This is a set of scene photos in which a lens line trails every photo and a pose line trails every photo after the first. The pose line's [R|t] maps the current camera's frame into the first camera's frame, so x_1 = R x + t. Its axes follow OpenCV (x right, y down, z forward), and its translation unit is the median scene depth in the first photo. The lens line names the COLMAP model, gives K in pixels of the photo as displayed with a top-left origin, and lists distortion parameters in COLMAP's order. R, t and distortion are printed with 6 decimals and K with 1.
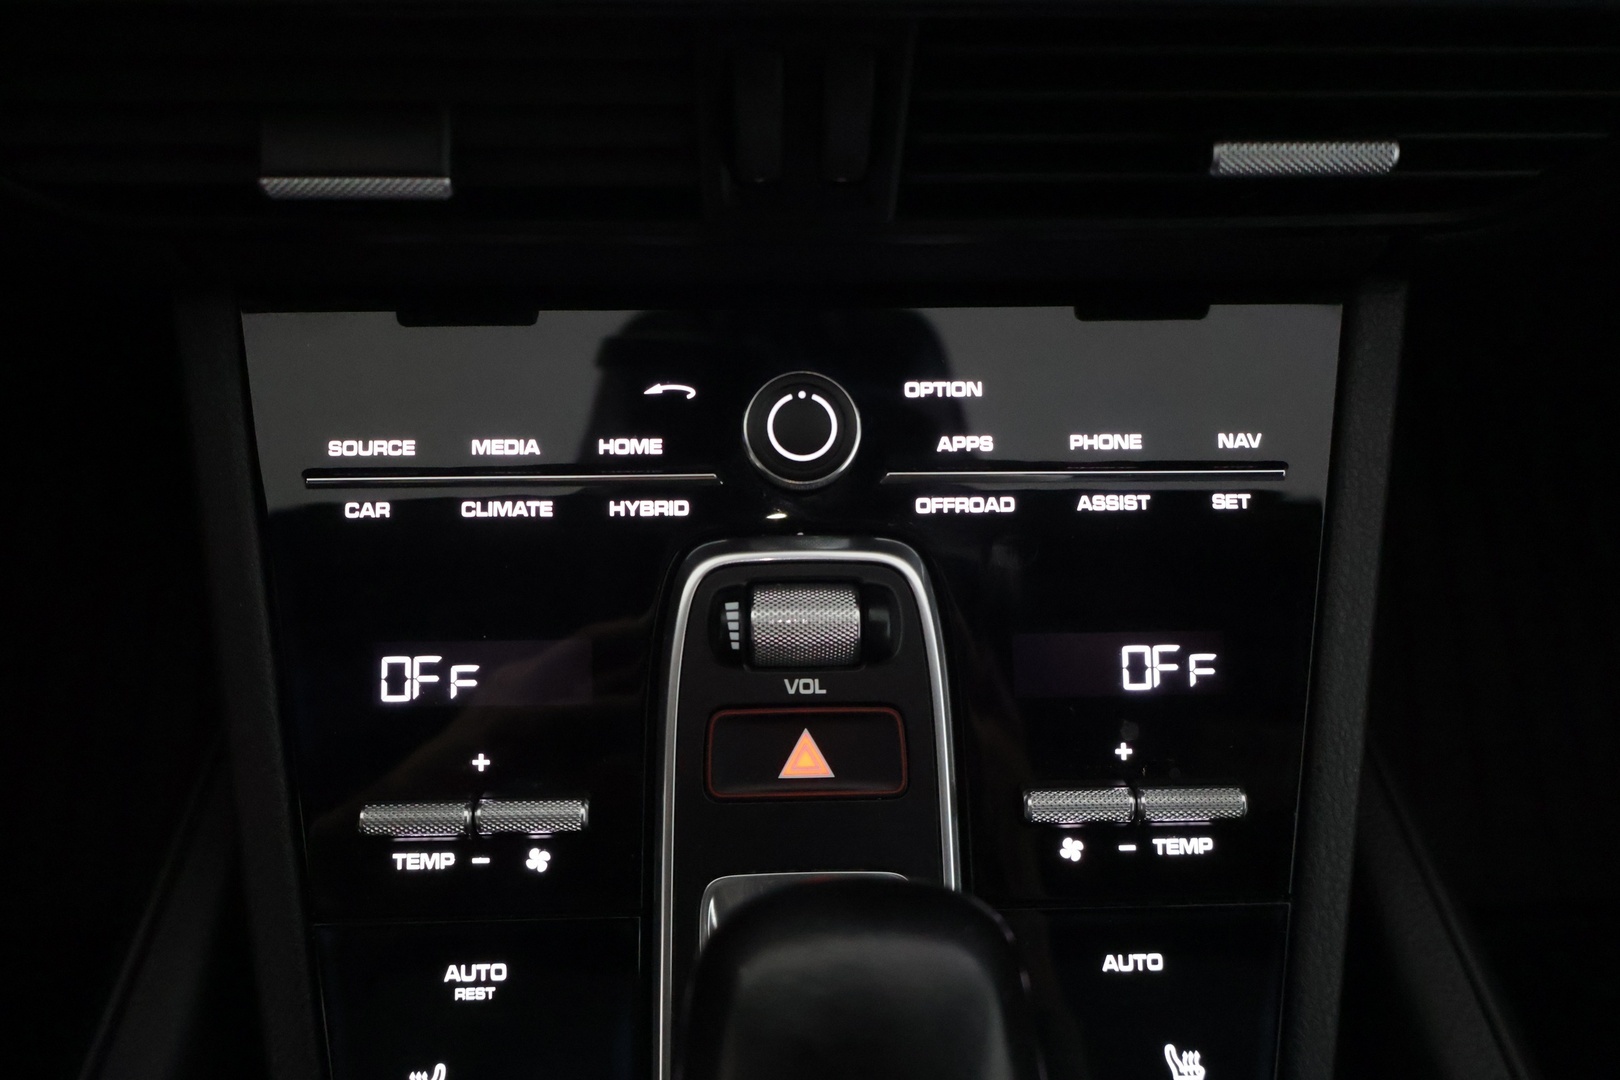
lens RADIAL K [[1347.5, 0, 812.3], [0, 1347.5, 545.9], [0, 0, 1]] dist [0.006197, -0.027849]
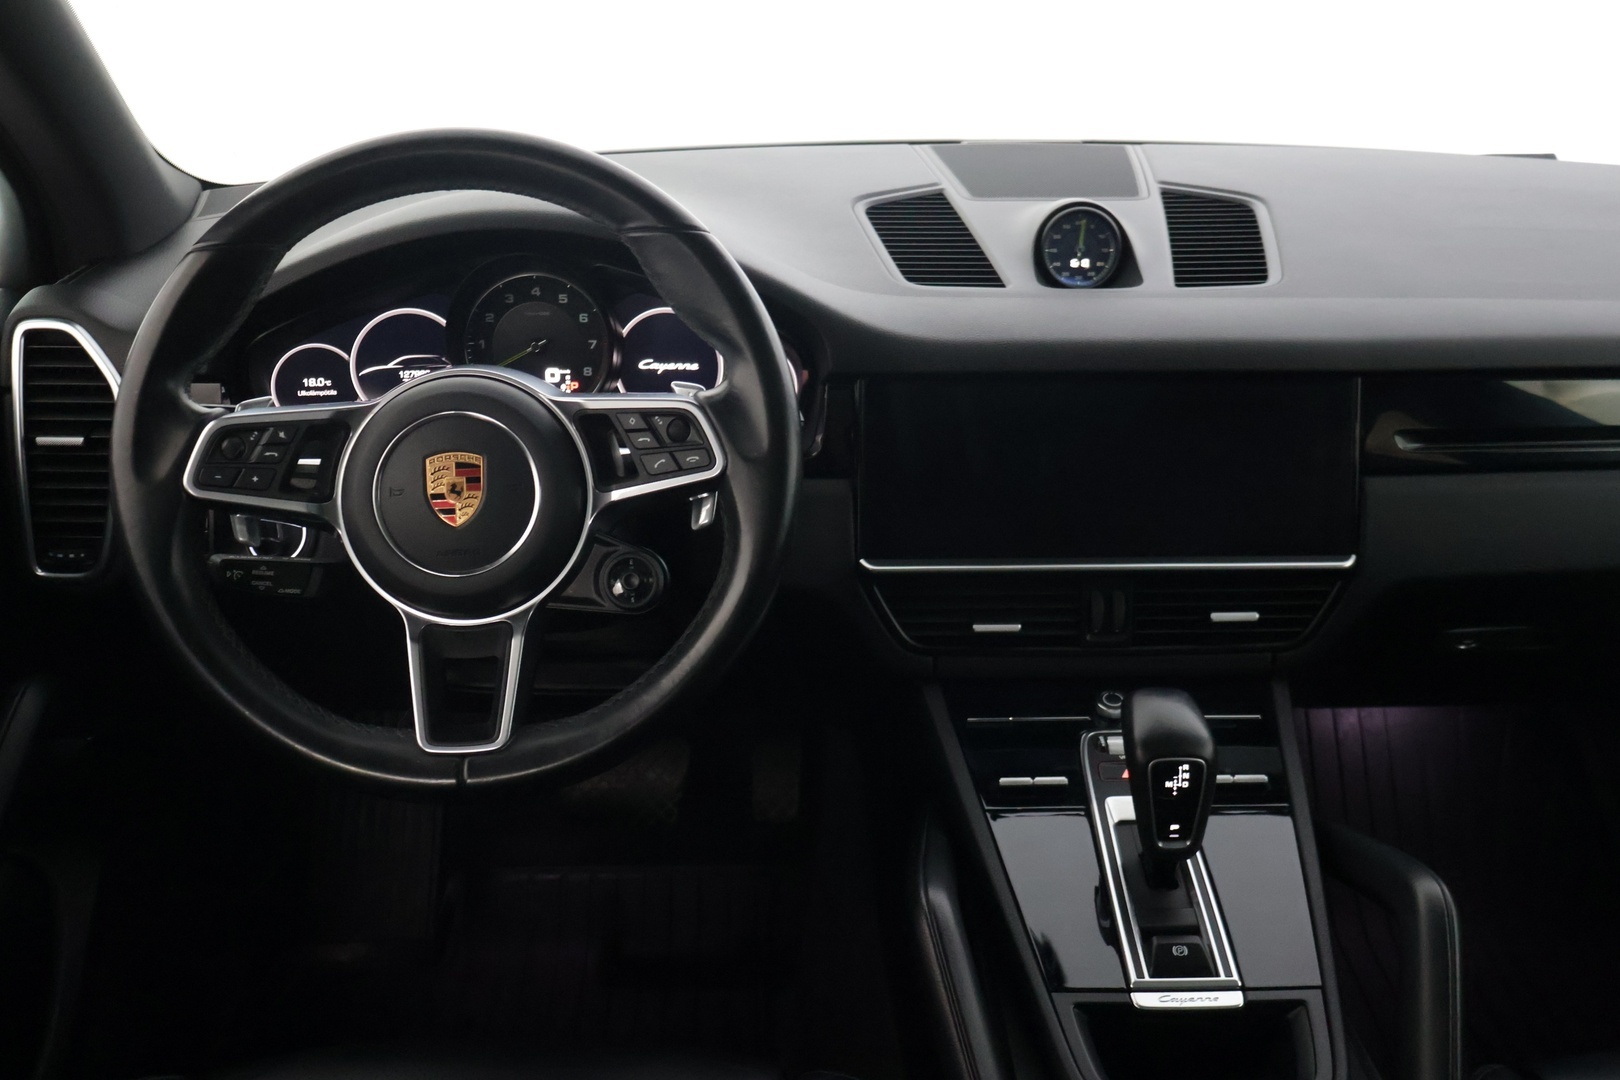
lens RADIAL K [[1587.3, 0, 813.4], [0, 1587.3, 527.5], [0, 0, 1]] dist [0.009402, 0.000000]
pose [[0.999235, -0.033304, -0.020481, -0.660777], [0.005515, 0.638679, -0.769454, 2.689868], [0.038707, 0.768752, 0.638374, -1.918073]]
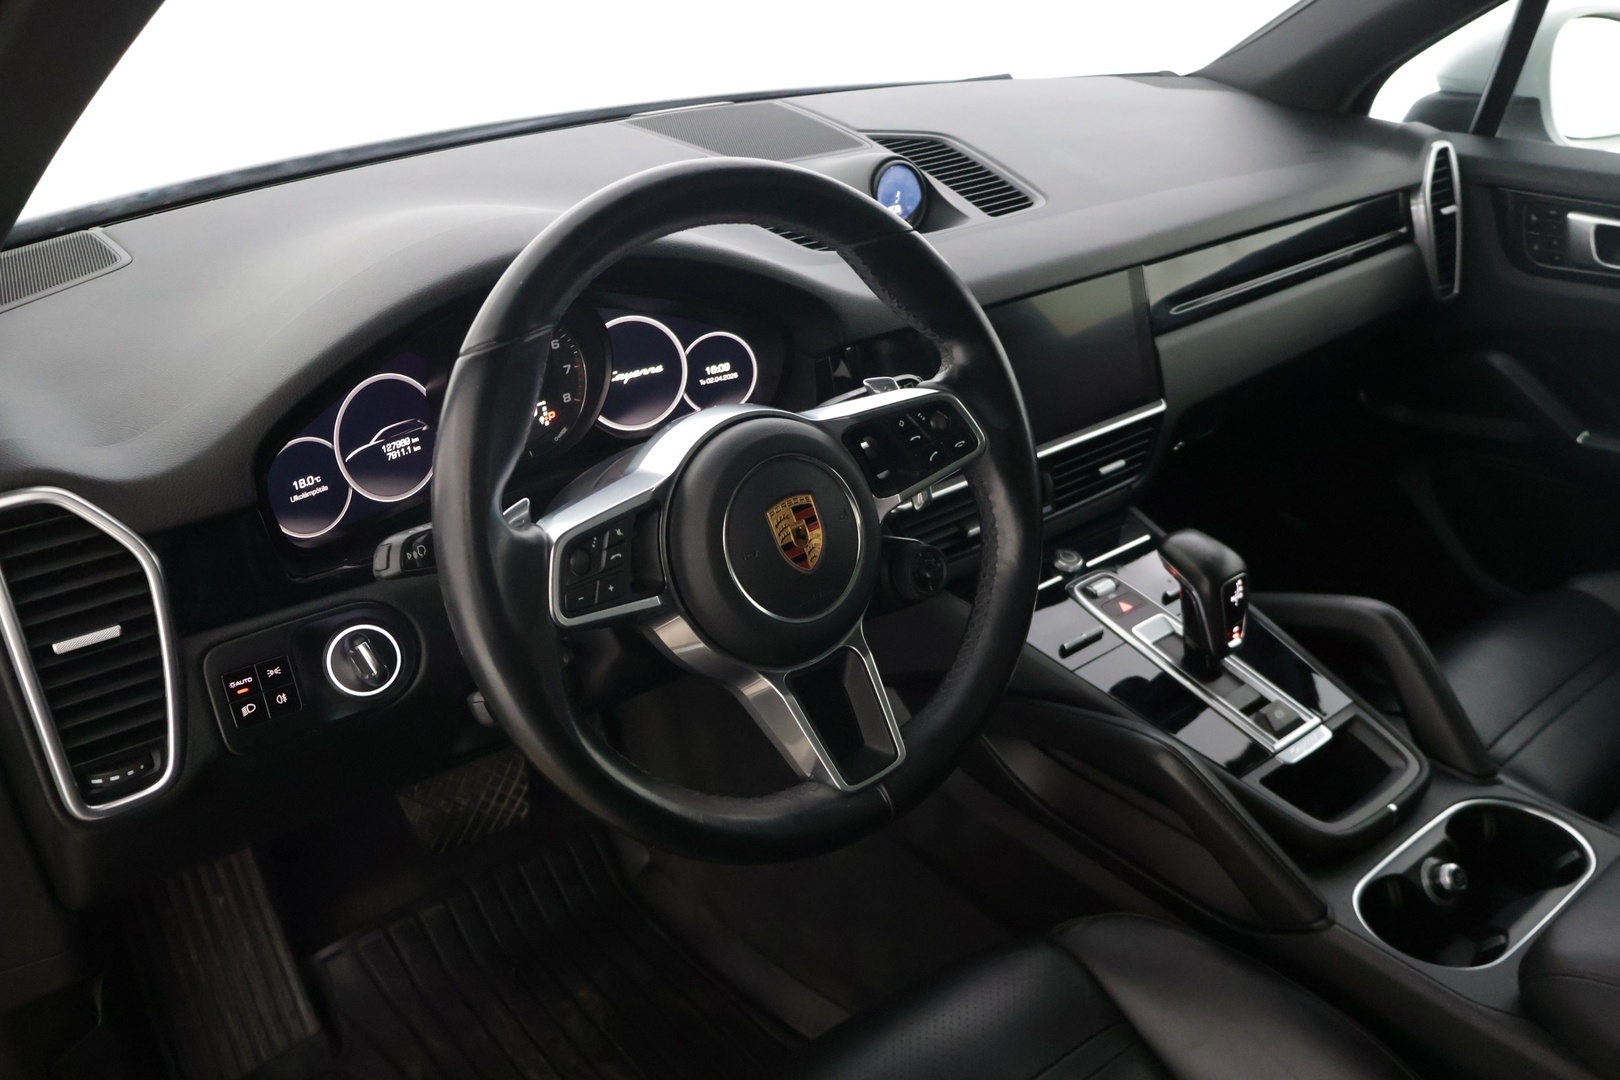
lens RADIAL K [[1347.5, 0, 804.8], [0, 1347.5, 548.6], [0, 0, 1]] dist [0.006197, -0.027849]
pose [[0.782760, -0.323305, 0.531752, -2.852838], [0.601604, 0.611763, -0.513633, 1.549053], [-0.159246, 0.721955, 0.673366, -1.718644]]
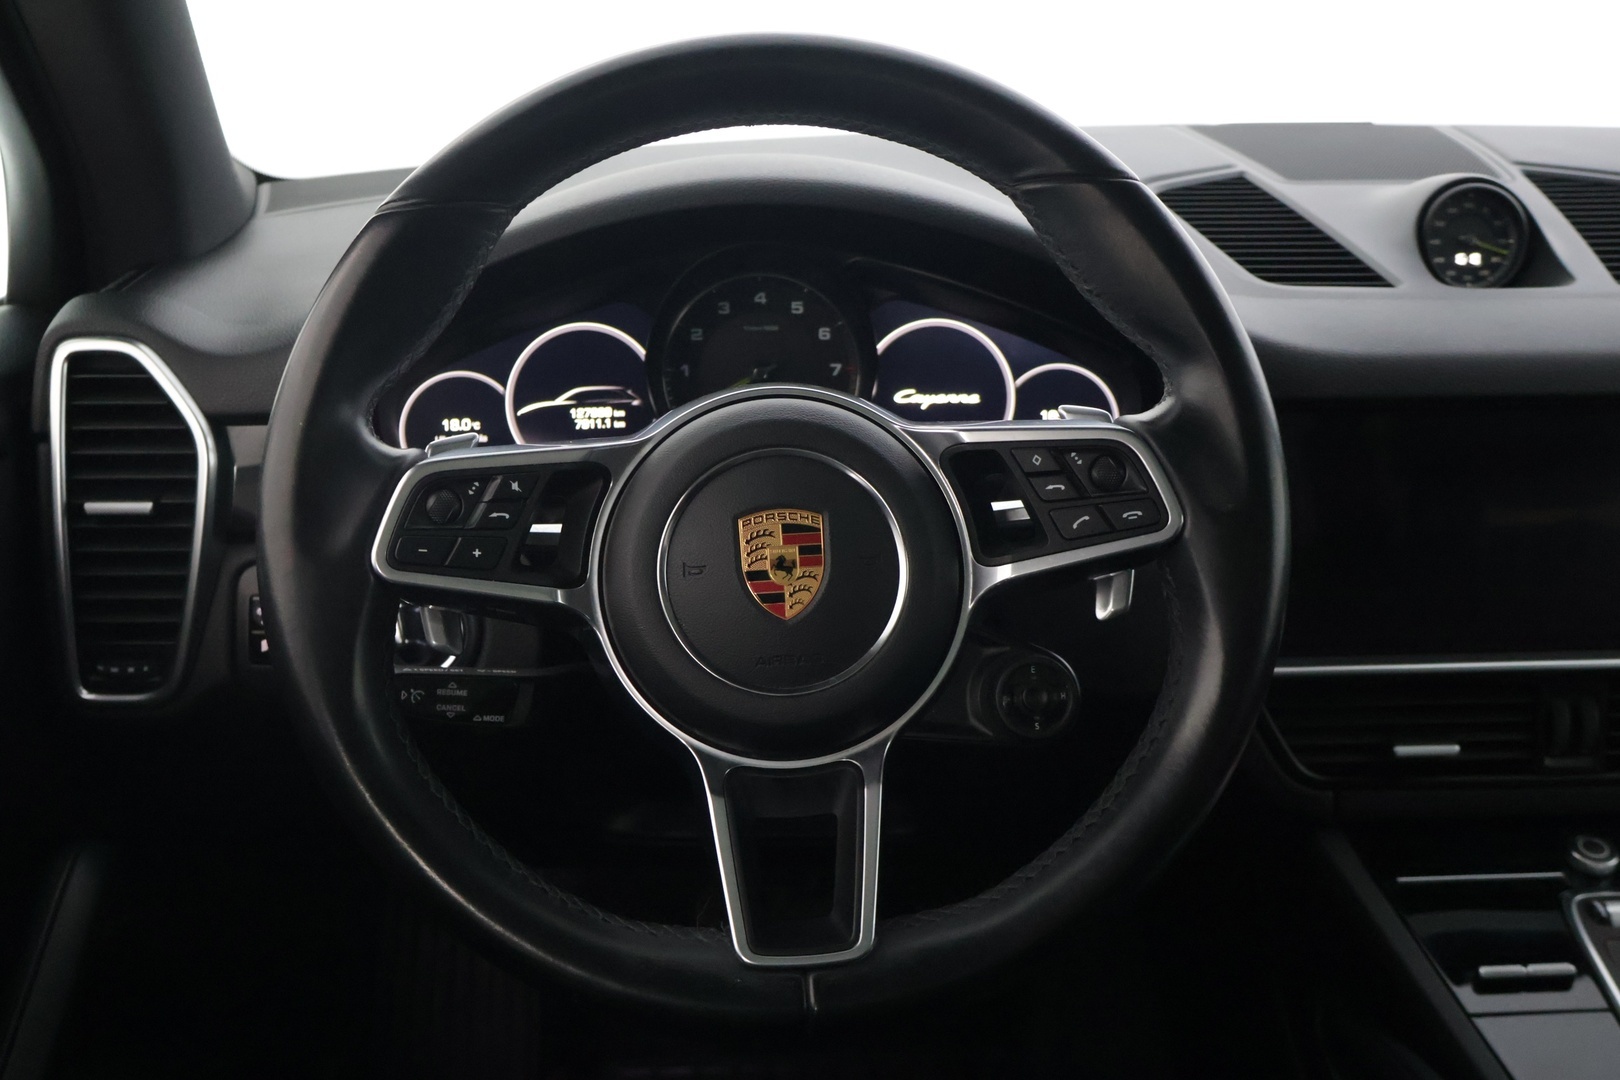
lens RADIAL K [[1713.0, 0, 808.1], [0, 1713.0, 545.4], [0, 0, 1]] dist [-0.004493, 0.000000]
pose [[0.998778, -0.046709, 0.016169, -1.449020], [0.041190, 0.605689, -0.794635, 1.979553], [0.027324, 0.794330, 0.606872, -1.370984]]
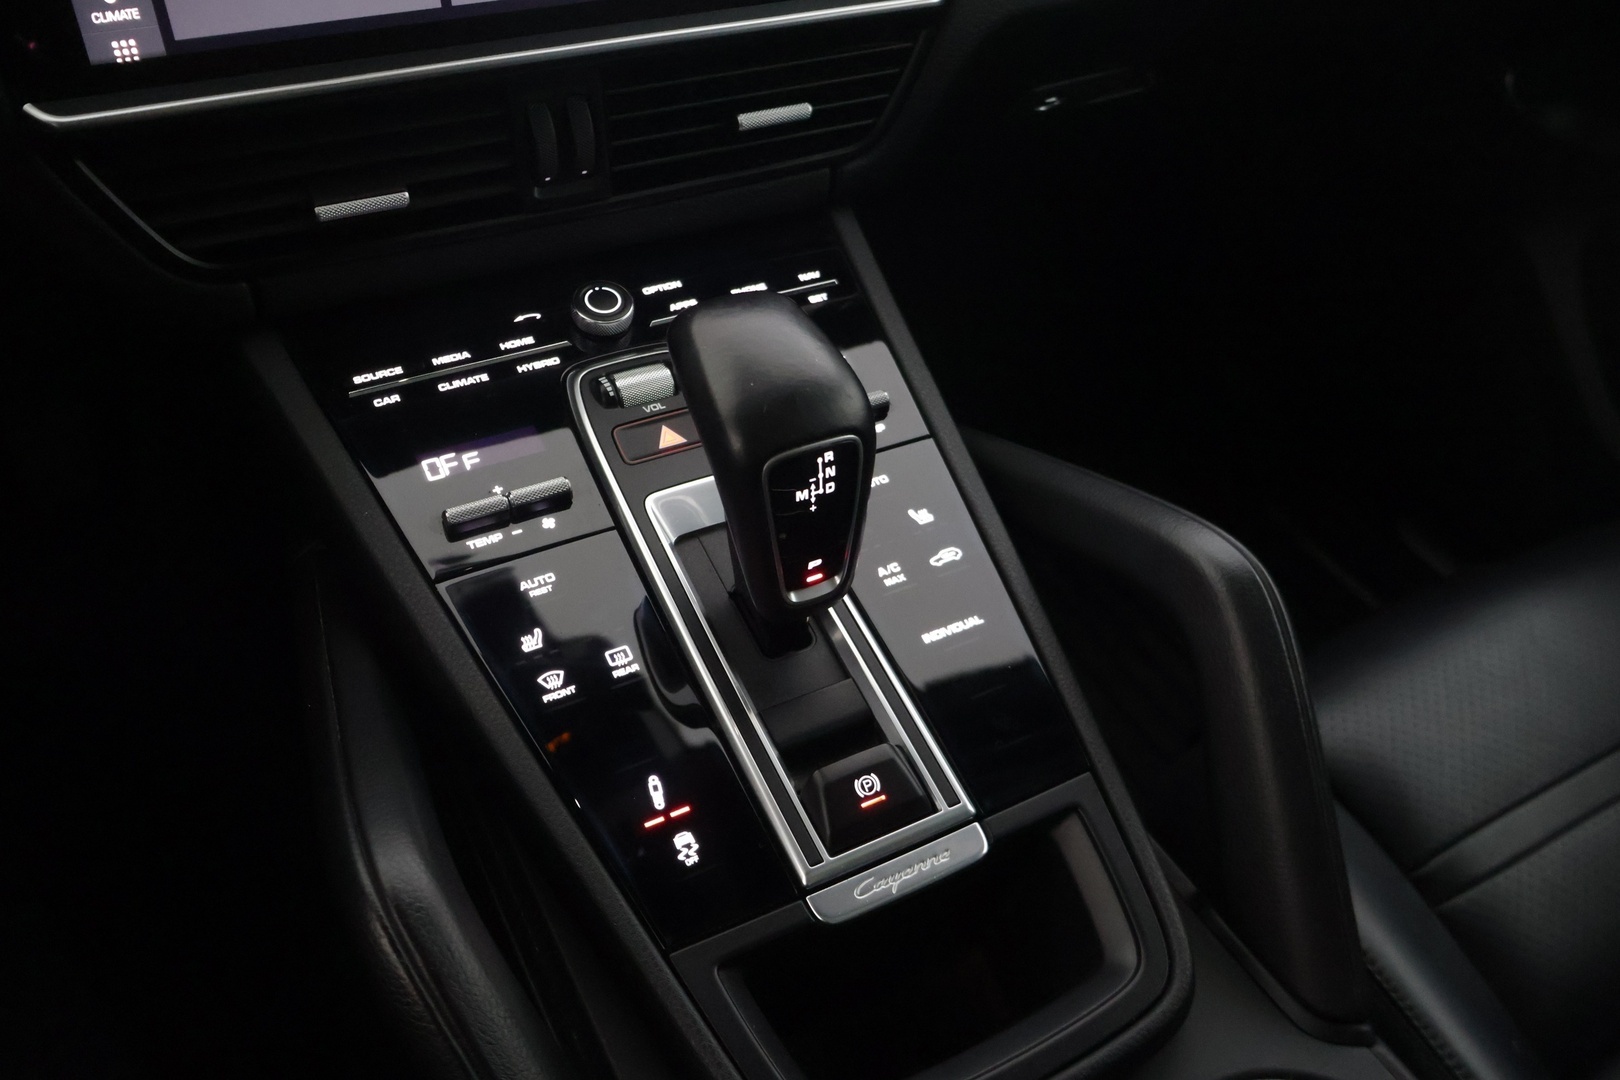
lens RADIAL K [[1347.5, 0, 816.2], [0, 1347.5, 534.5], [0, 0, 1]] dist [0.006197, -0.027849]
pose [[0.889909, -0.286481, 0.354951, -0.507800], [0.418308, 0.822847, -0.384632, 1.038744], [-0.181880, 0.490766, 0.852096, -0.530669]]
